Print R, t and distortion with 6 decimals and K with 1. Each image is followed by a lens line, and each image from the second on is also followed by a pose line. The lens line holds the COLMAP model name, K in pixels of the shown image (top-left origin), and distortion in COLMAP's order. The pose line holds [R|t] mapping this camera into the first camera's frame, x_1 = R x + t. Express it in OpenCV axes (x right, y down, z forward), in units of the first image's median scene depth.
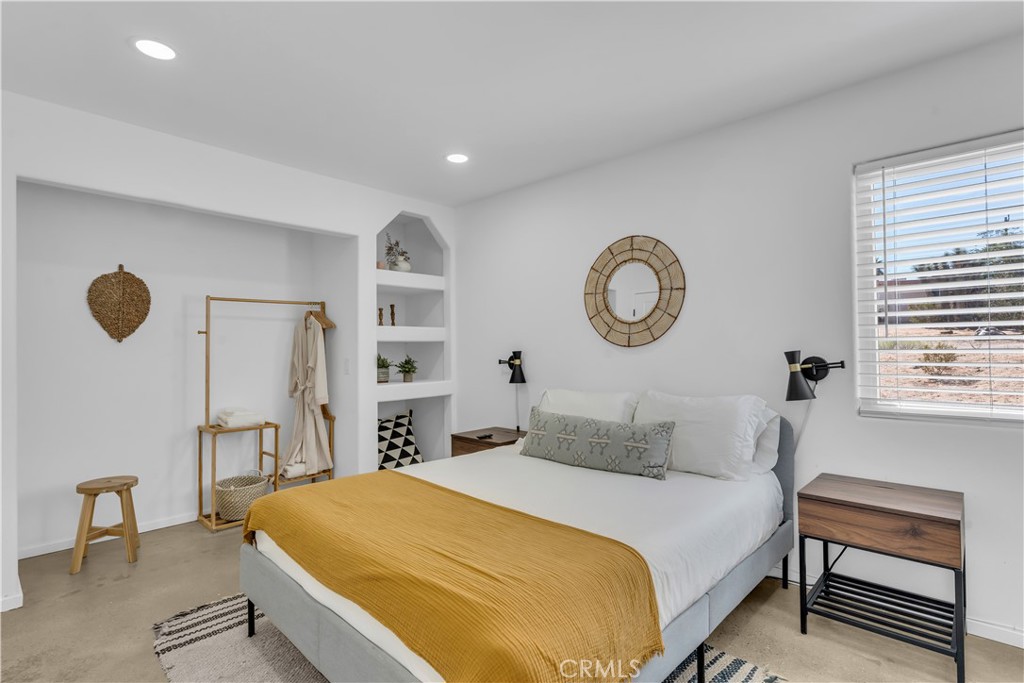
lens RADIAL K [[493.8, 0, 508.8], [0, 493.8, 341.2], [0, 0, 1]] dist [-0.000916, -0.000582]
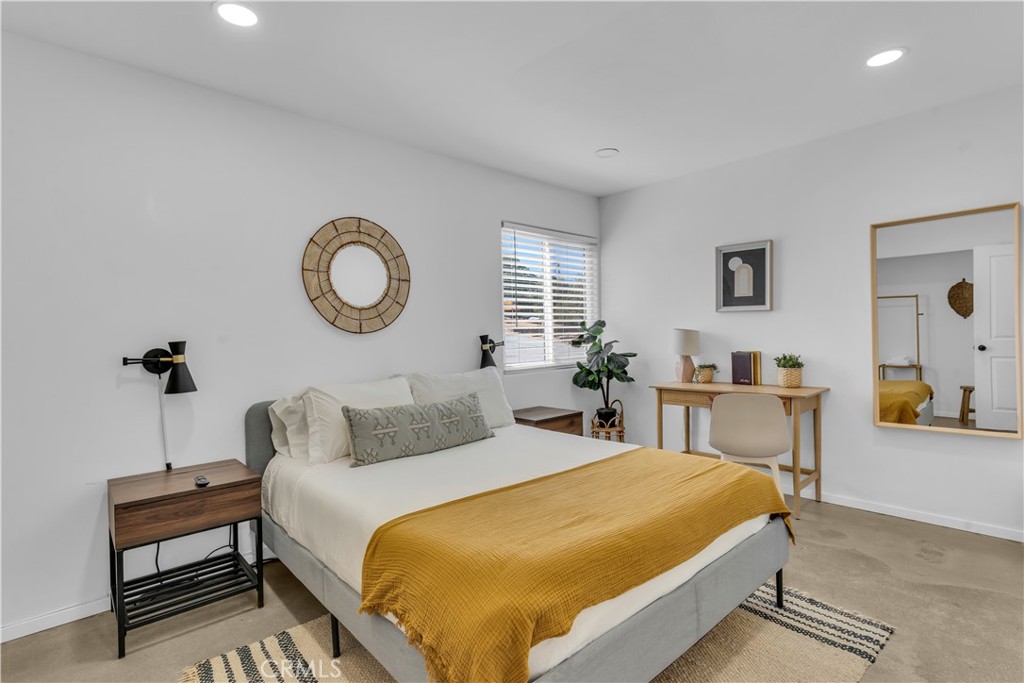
lens RADIAL K [[493.8, 0, 519.3], [0, 493.8, 341.2], [0, 0, 1]] dist [-0.000916, -0.000582]
pose [[0.060697, -0.013187, 0.998069, -0.711698], [0.001978, 0.999912, 0.013091, 0.015188], [-0.998154, 0.001179, 0.060717, 0.648754]]
